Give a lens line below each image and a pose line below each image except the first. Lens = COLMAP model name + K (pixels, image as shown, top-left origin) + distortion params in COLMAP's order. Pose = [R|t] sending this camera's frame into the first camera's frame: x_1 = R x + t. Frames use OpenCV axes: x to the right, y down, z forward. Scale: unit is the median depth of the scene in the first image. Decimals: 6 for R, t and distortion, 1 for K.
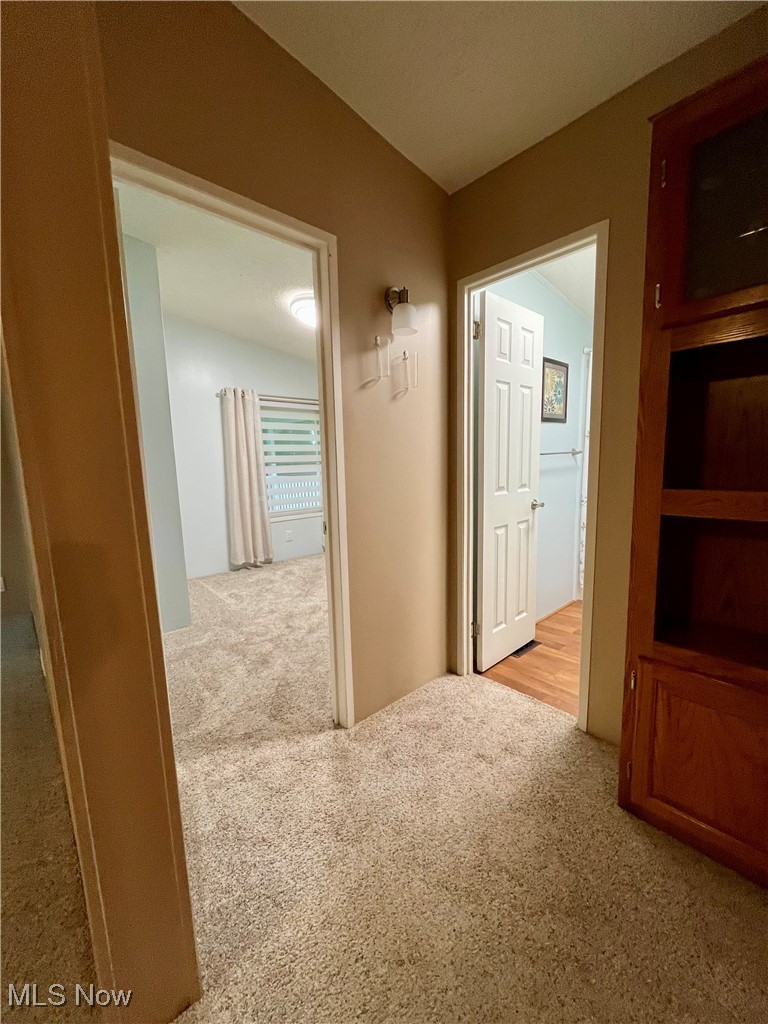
lens RADIAL K [[414.8, 0, 387.0], [0, 414.8, 513.3], [0, 0, 1]] dist [-0.001926, -0.000620]
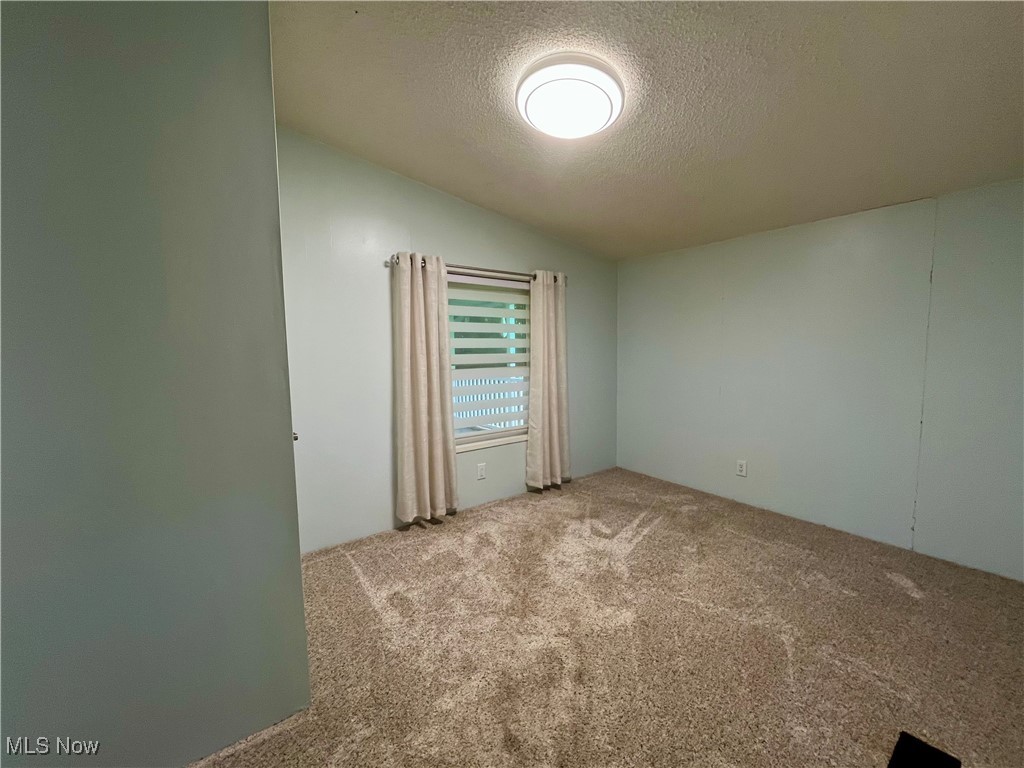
lens RADIAL K [[414.8, 0, 512.4], [0, 414.8, 381.2], [0, 0, 1]] dist [-0.001926, -0.000620]
pose [[0.994560, 0.018034, -0.102595, -0.134635], [-0.023604, 0.998297, -0.053340, -0.066705], [0.101458, 0.055471, 0.993292, 0.364985]]
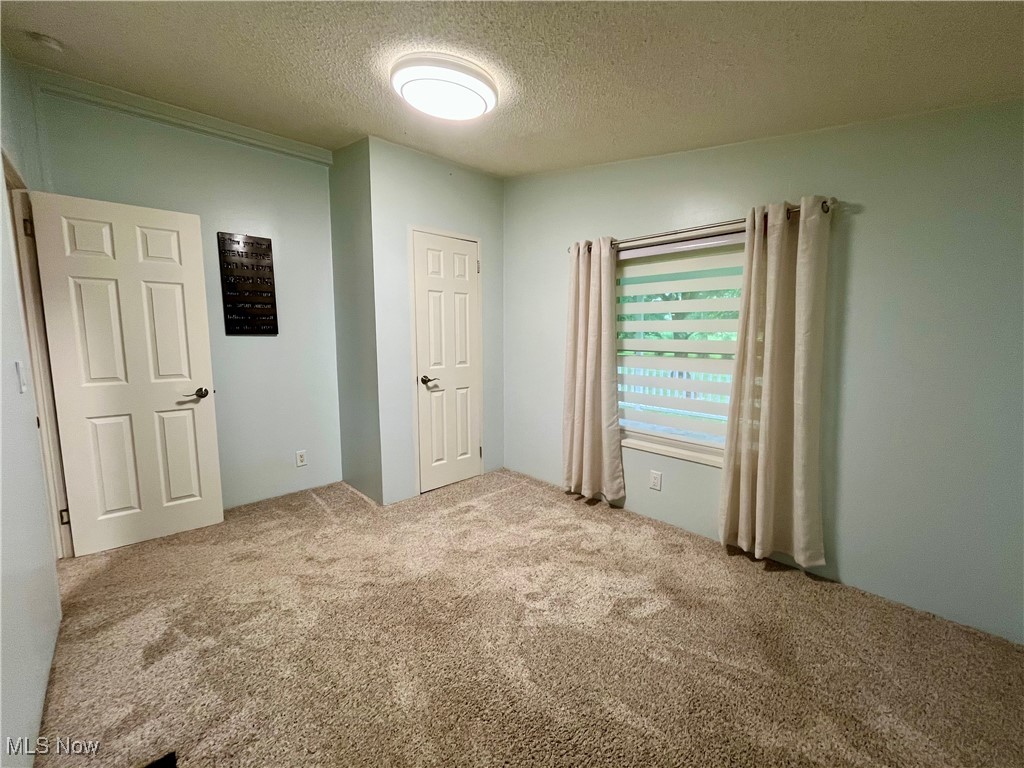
lens RADIAL K [[414.8, 0, 512.4], [0, 414.8, 381.2], [0, 0, 1]] dist [-0.001926, -0.000620]
pose [[0.021175, 0.140100, -0.989911, 0.345834], [-0.139755, 0.980826, 0.135825, -0.146654], [0.989960, 0.135469, 0.040348, 0.870880]]
